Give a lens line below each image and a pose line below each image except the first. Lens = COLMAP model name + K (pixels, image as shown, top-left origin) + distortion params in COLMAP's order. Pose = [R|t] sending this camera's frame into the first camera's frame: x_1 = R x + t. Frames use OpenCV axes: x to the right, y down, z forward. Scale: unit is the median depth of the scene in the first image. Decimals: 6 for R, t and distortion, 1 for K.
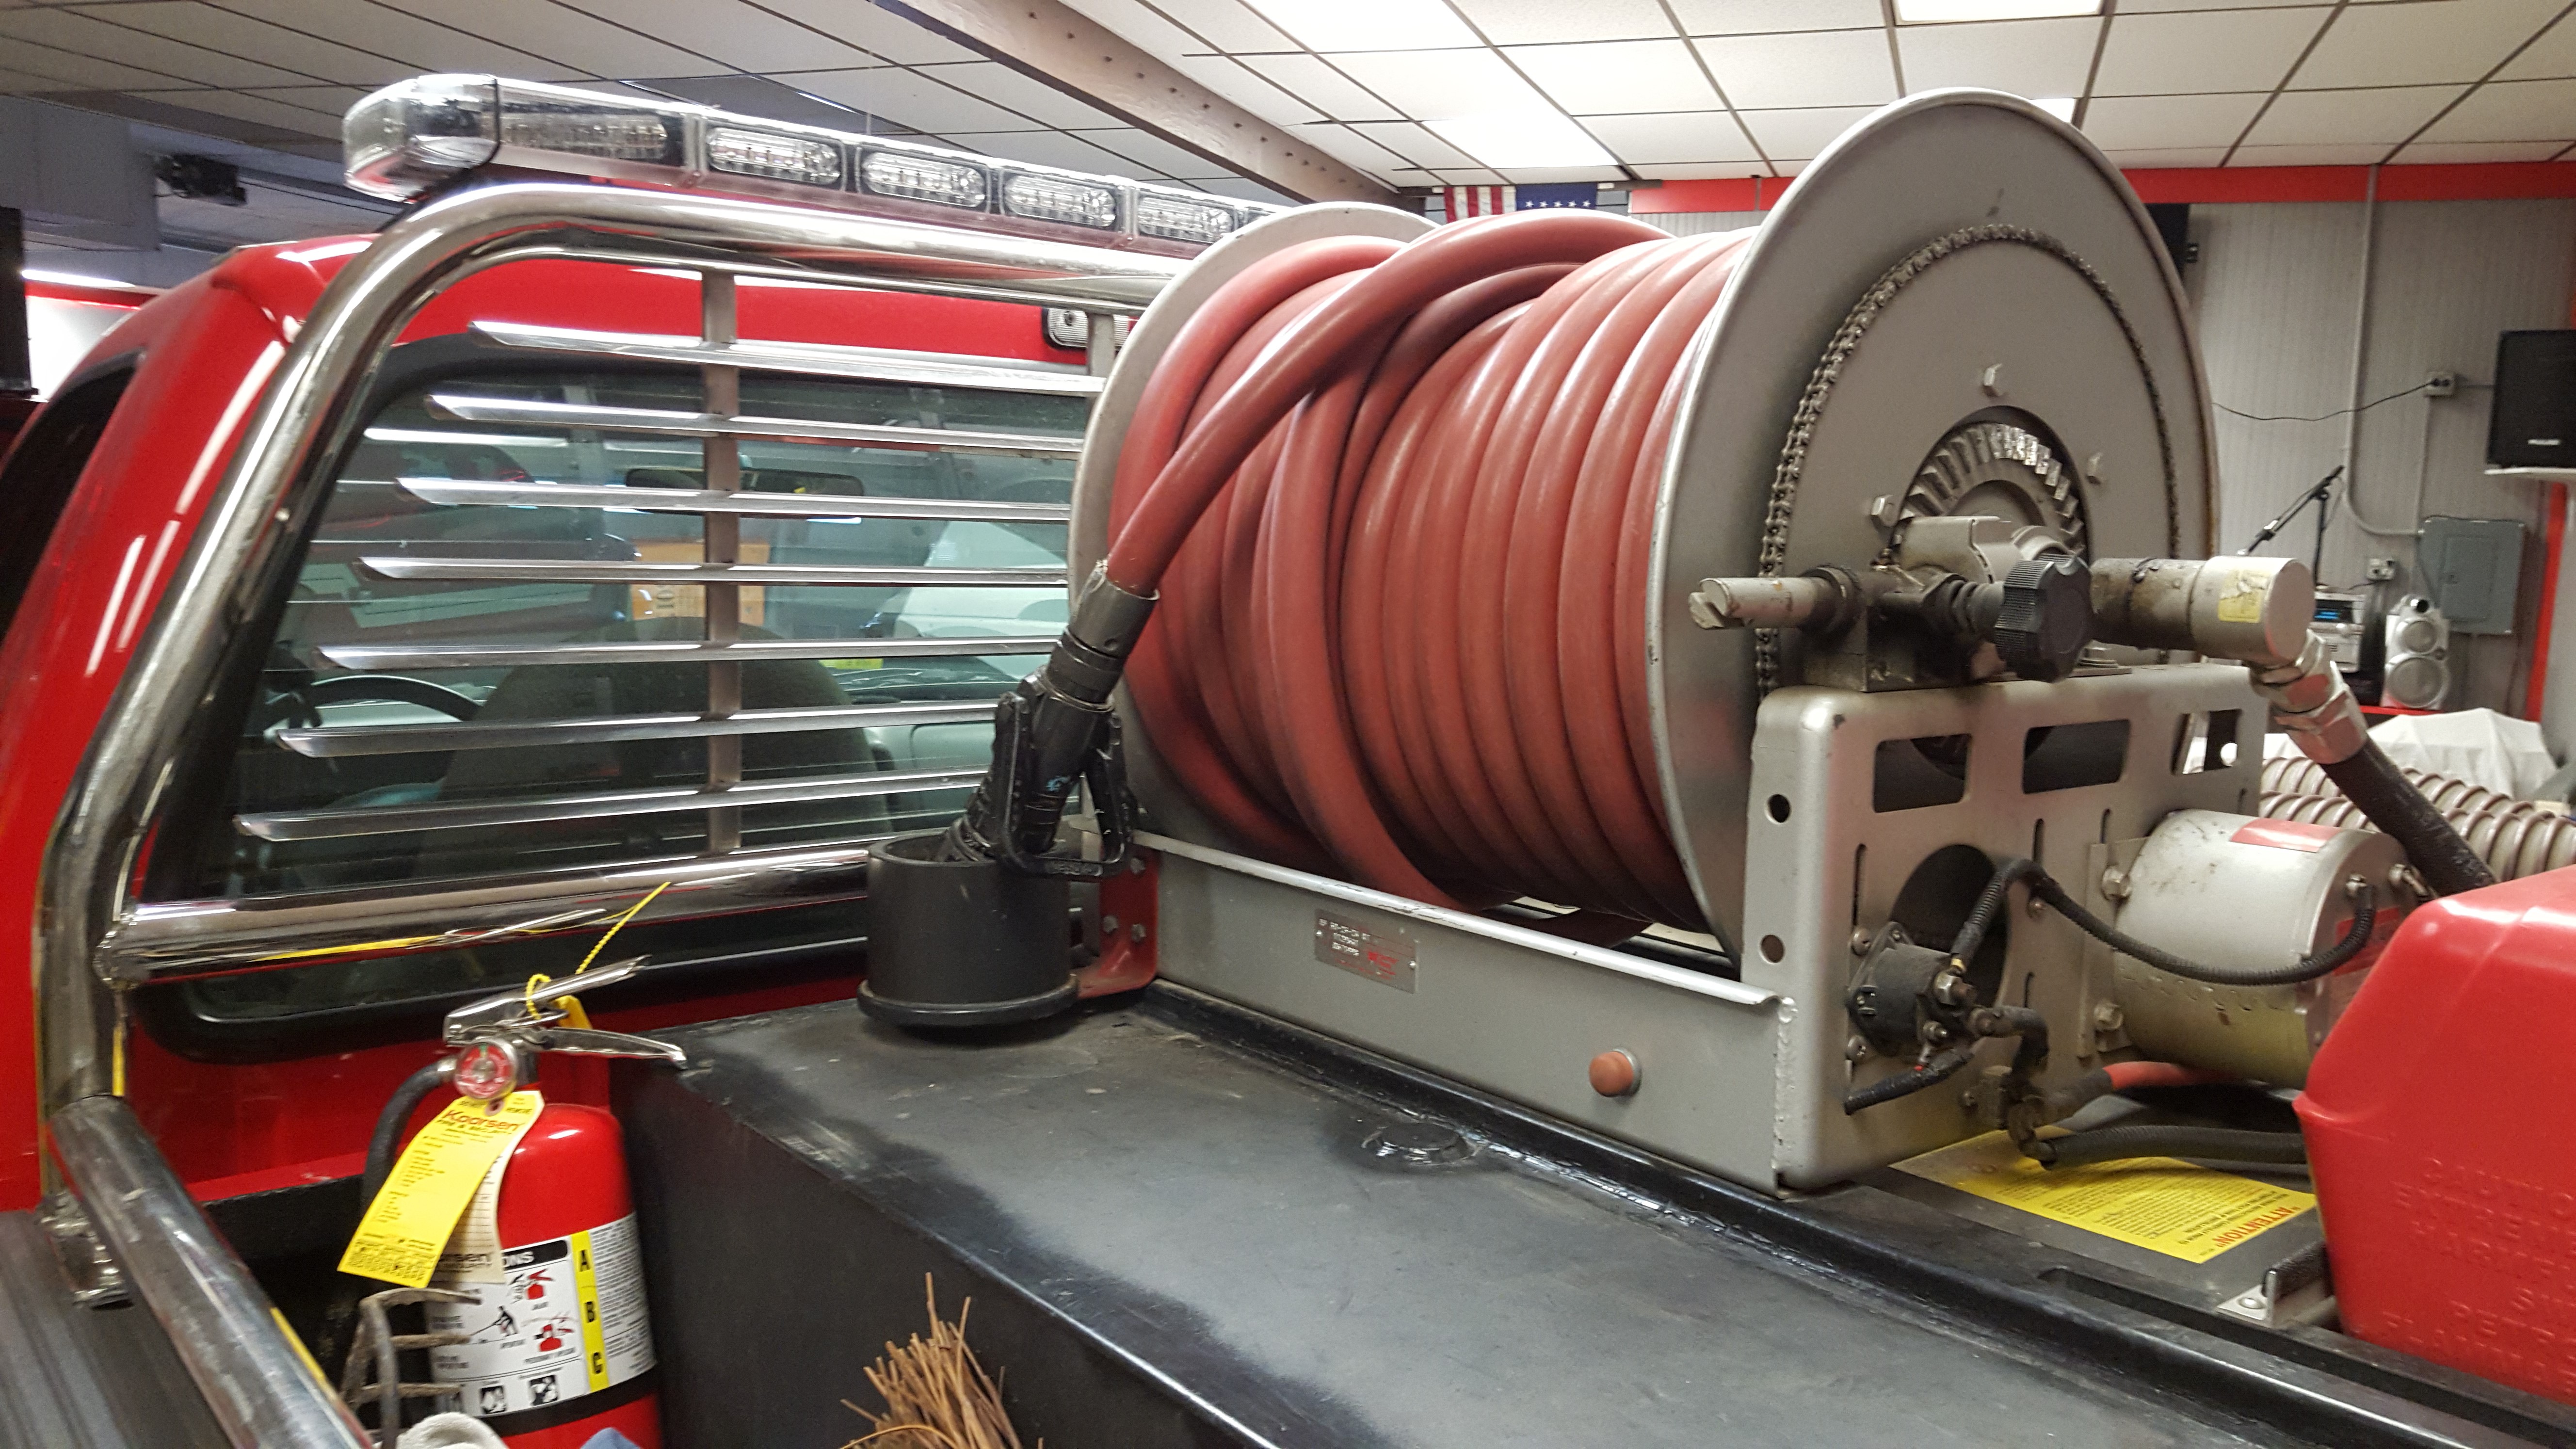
lens RADIAL K [[1880.7, 0, 1288.0], [0, 1880.7, 724.5], [0, 0, 1]] dist [-0.000538, -0.000043]
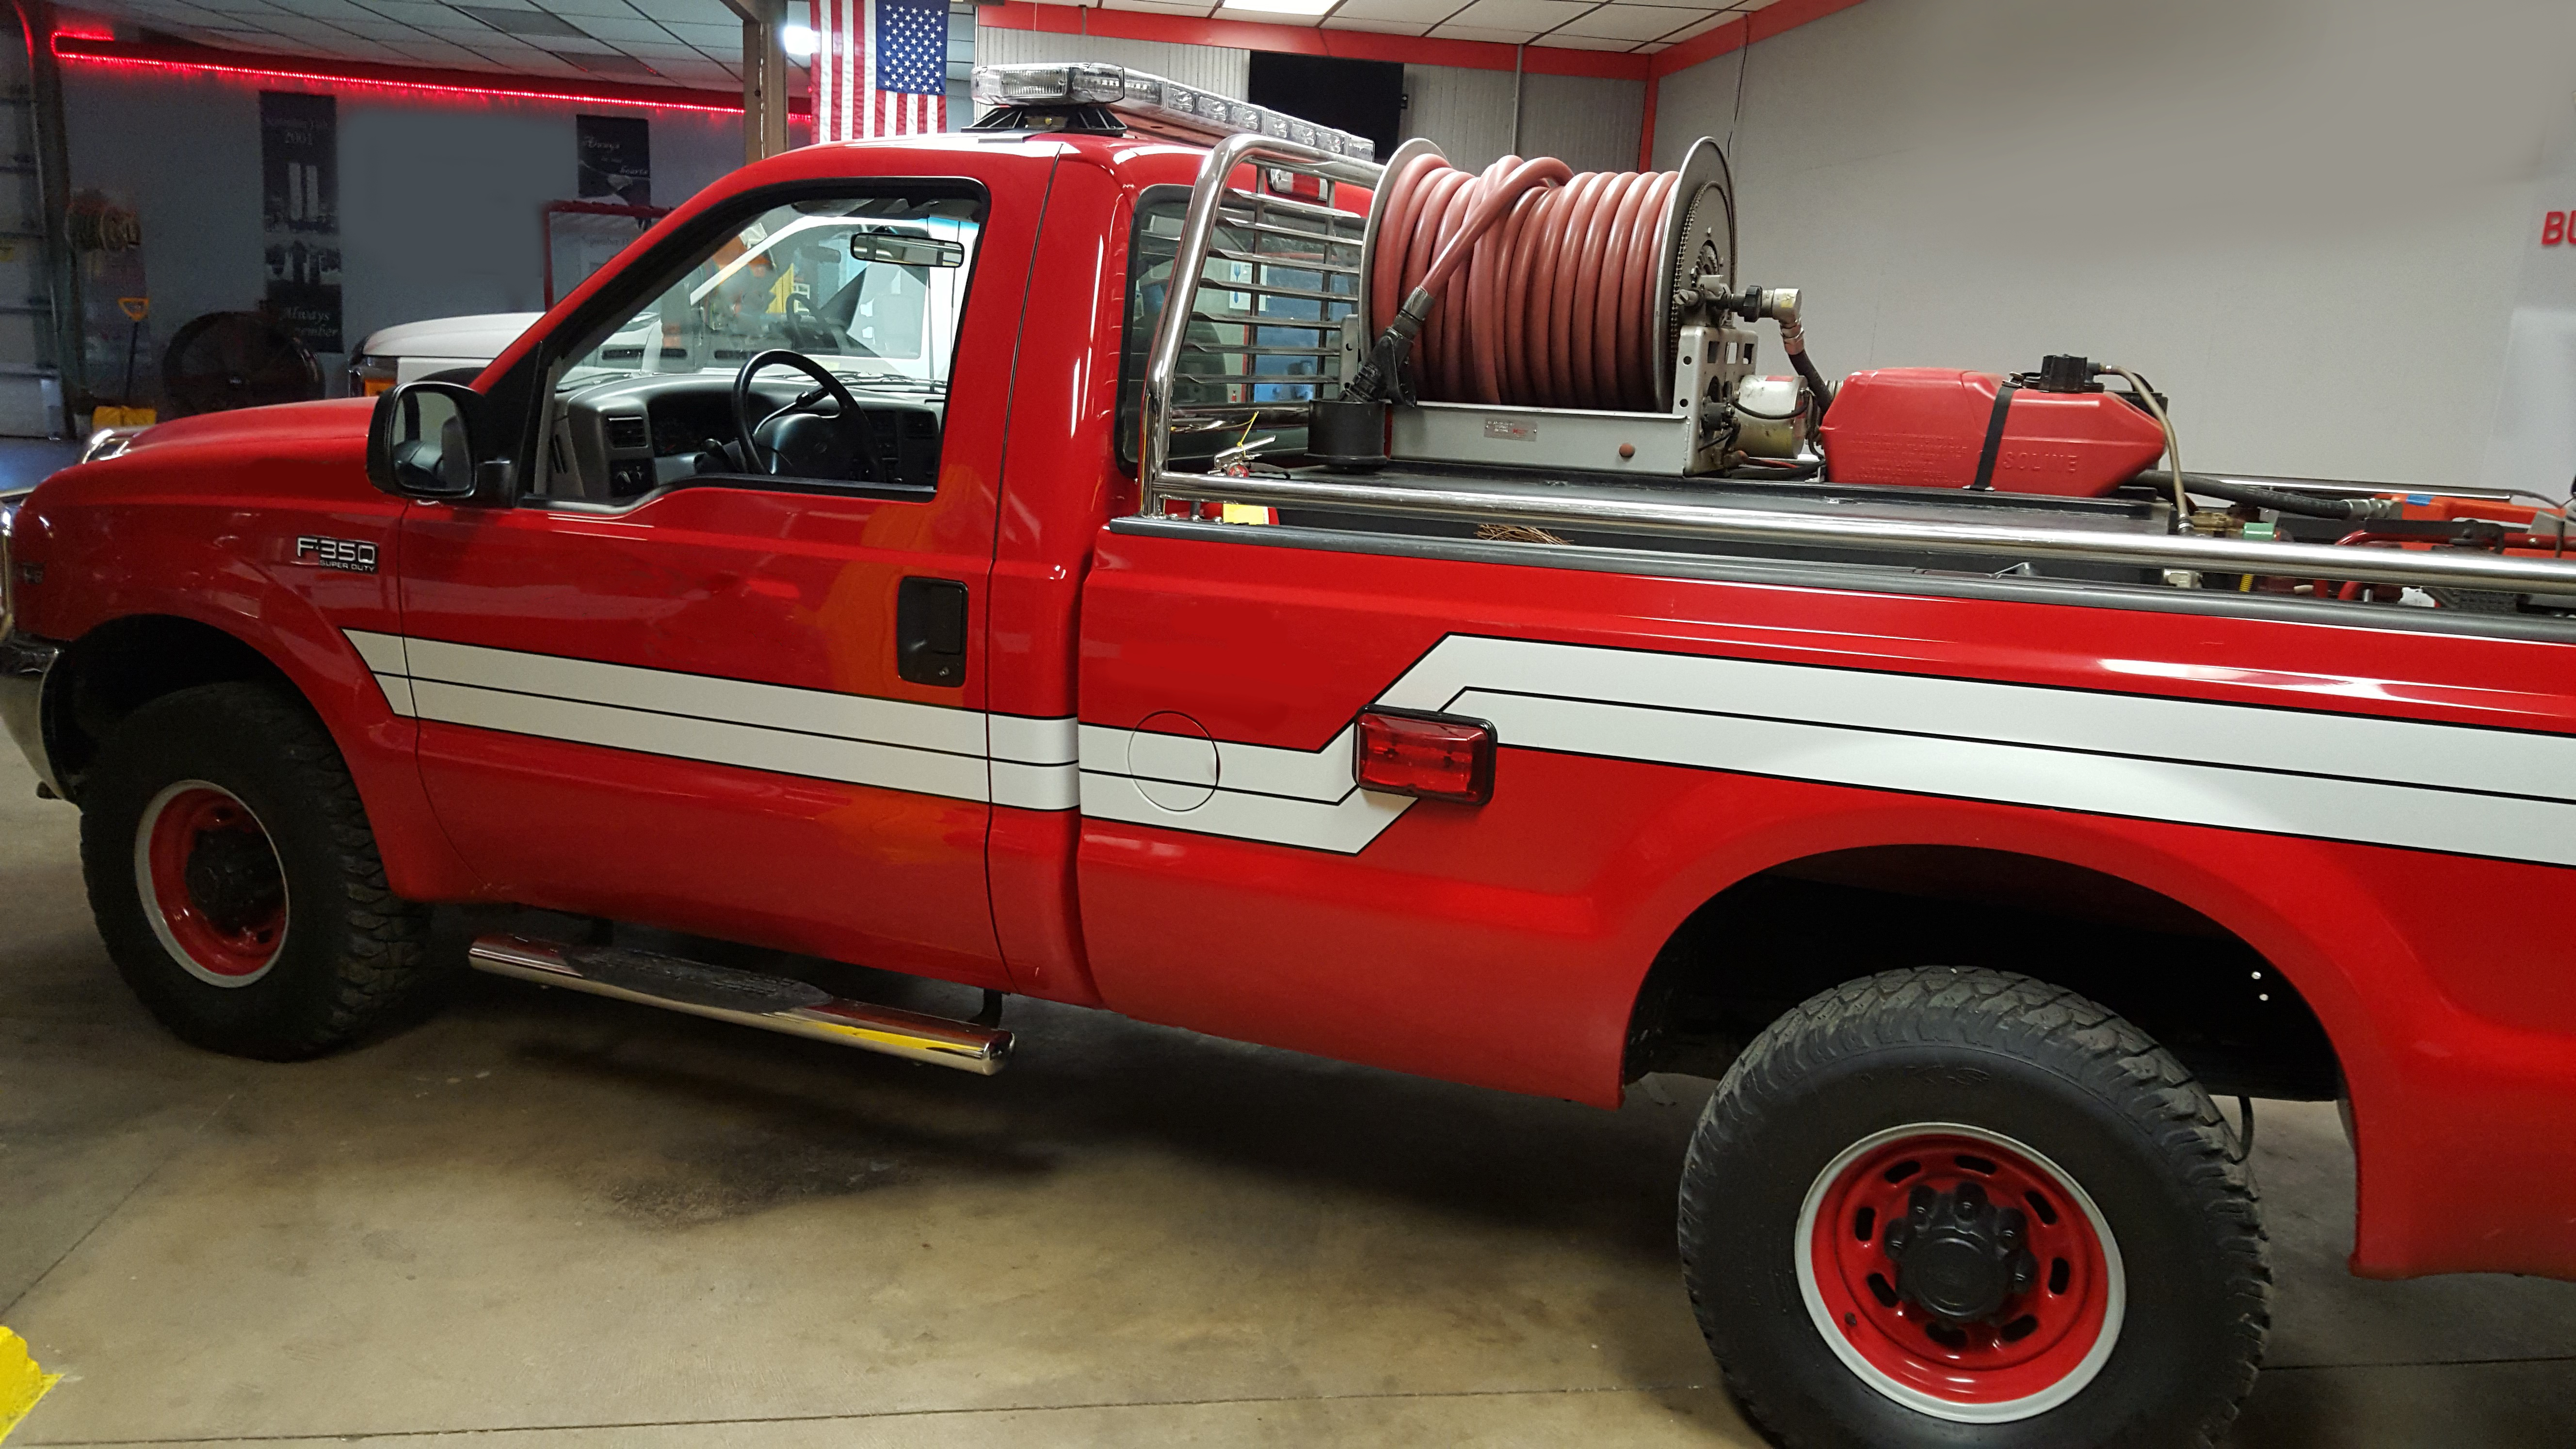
lens RADIAL K [[1880.7, 0, 1288.0], [0, 1880.7, 724.5], [0, 0, 1]] dist [-0.000538, -0.000043]
pose [[0.896409, -0.081176, 0.435731, -1.752761], [0.033081, 0.992597, 0.116863, 0.251800], [-0.441992, -0.090342, 0.892458, -1.628076]]
